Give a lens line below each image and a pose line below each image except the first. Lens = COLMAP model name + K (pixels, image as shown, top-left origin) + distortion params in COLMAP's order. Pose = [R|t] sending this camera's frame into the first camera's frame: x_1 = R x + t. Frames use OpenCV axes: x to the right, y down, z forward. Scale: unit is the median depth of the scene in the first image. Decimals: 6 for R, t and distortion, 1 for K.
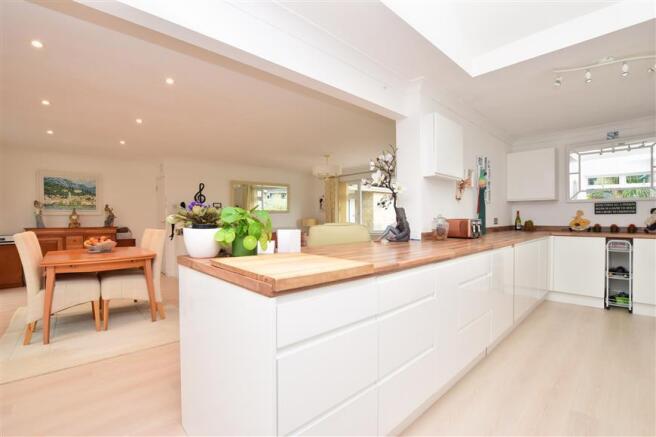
lens RADIAL K [[291.6, 0, 327.7], [0, 291.6, 218.1], [0, 0, 1]] dist [-0.002768, -0.000303]
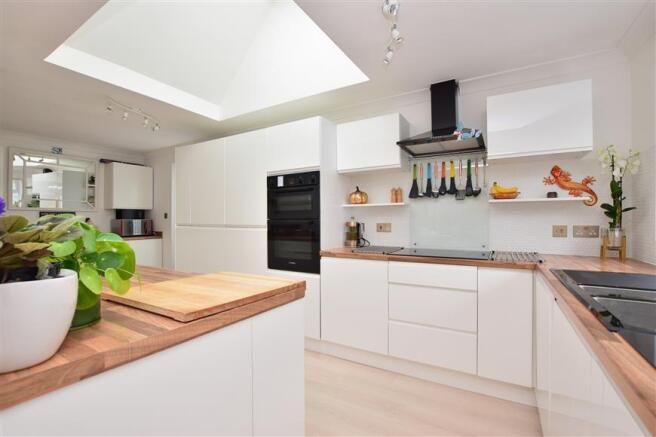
lens RADIAL K [[291.6, 0, 328.9], [0, 291.6, 220.2], [0, 0, 1]] dist [-0.002768, -0.000303]
pose [[-0.261078, 0.004469, 0.965307, -0.637064], [0.004842, 0.999983, -0.003320, -0.024034], [-0.965306, 0.003808, -0.261095, 0.542099]]
